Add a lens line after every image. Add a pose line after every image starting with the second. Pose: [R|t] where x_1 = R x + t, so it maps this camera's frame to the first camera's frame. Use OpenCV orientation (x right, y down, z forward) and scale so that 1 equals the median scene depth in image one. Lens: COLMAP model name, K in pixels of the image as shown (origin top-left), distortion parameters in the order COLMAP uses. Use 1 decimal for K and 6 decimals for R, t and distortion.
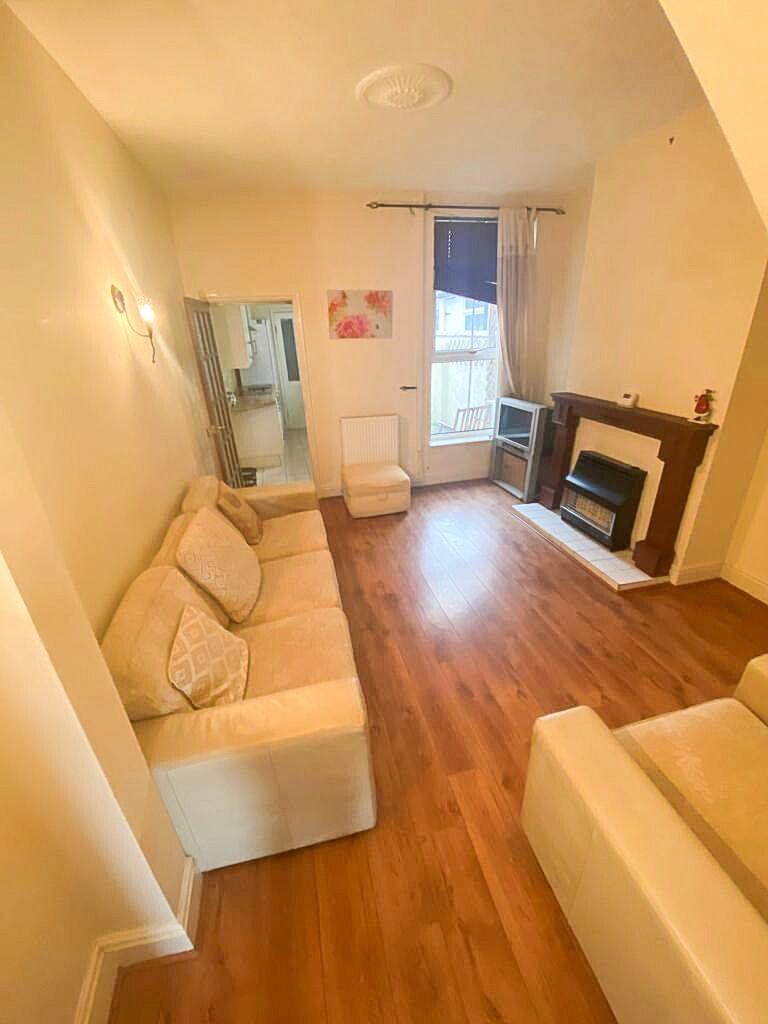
lens RADIAL K [[409.8, 0, 384.0], [0, 409.8, 512.0], [0, 0, 1]] dist [0.029510, -0.025820]
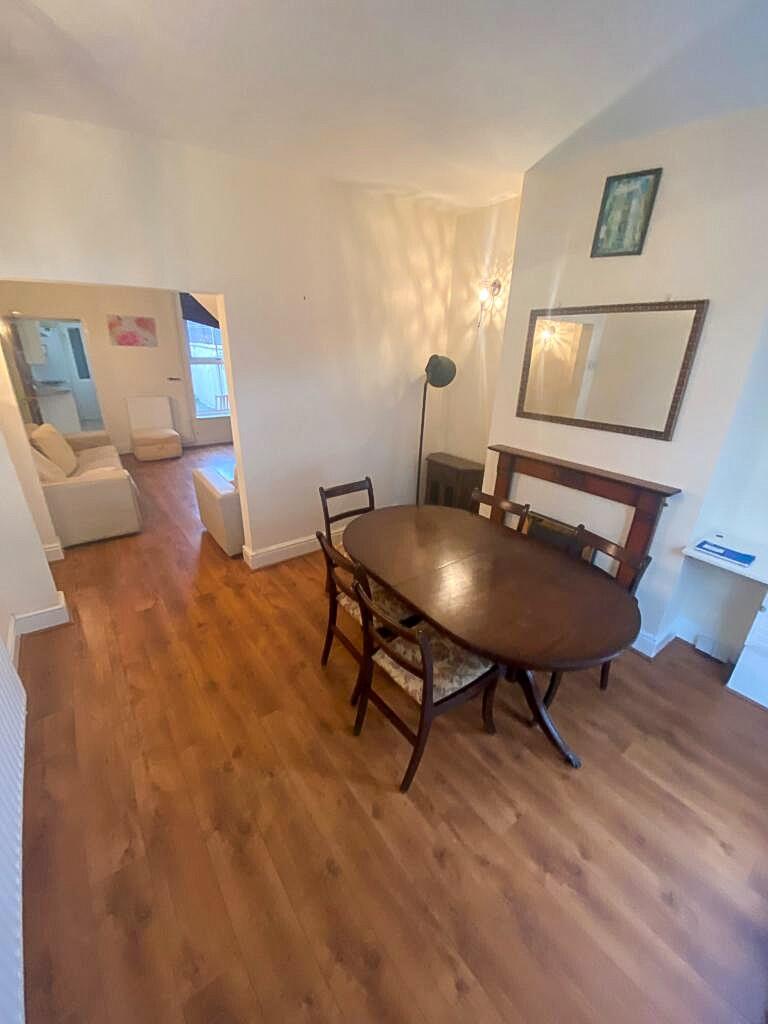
lens RADIAL K [[410.2, 0, 384.0], [0, 410.2, 512.0], [0, 0, 1]] dist [-0.000612, -0.000072]
pose [[0.917737, -0.095745, 0.385476, 0.147687], [0.109205, 0.993933, -0.013121, 0.317236], [-0.381881, 0.054137, 0.922624, -0.739635]]
